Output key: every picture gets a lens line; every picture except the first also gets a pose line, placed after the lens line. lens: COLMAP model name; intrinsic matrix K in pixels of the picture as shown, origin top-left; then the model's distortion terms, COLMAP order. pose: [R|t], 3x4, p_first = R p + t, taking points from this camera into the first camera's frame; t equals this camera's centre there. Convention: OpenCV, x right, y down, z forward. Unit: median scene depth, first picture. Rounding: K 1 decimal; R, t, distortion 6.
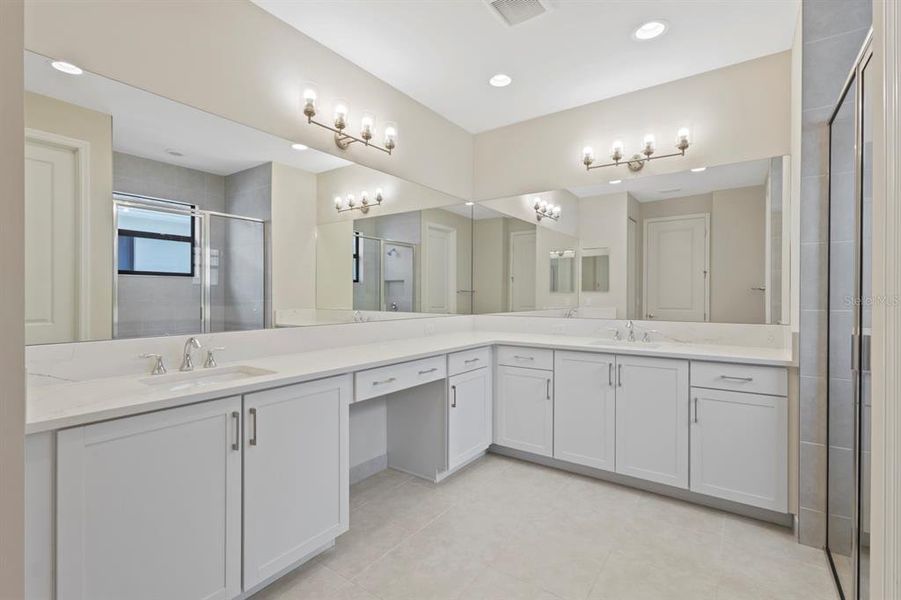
lens RADIAL K [[415.0, 0, 454.6], [0, 415.0, 301.0], [0, 0, 1]] dist [0.015024, 0.001075]
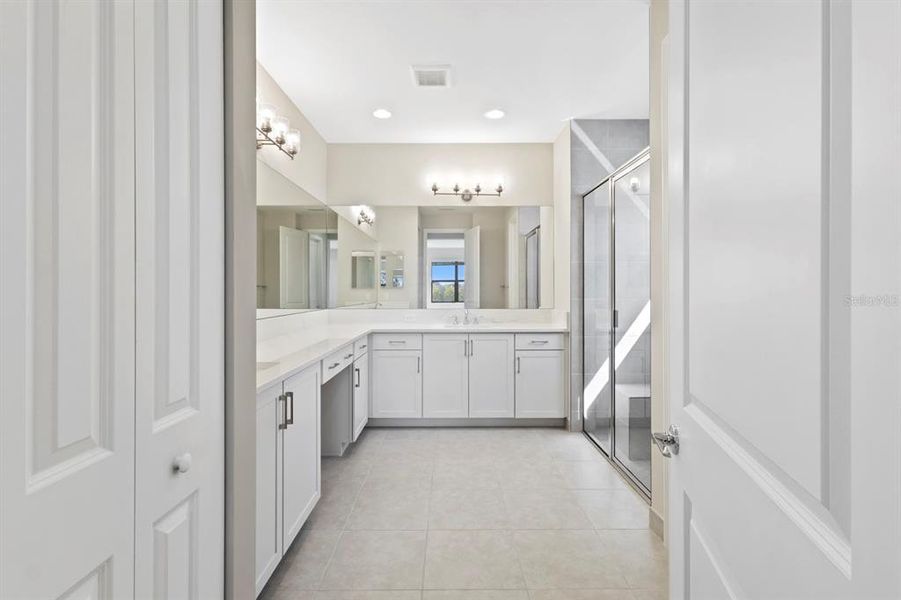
lens RADIAL K [[415.0, 0, 445.5], [0, 415.0, 292.9], [0, 0, 1]] dist [0.015024, 0.001075]
pose [[0.823334, -0.005460, 0.567531, -0.461811], [0.010149, 0.999935, -0.005103, -0.000552], [-0.567467, 0.009961, 0.823336, -0.104437]]
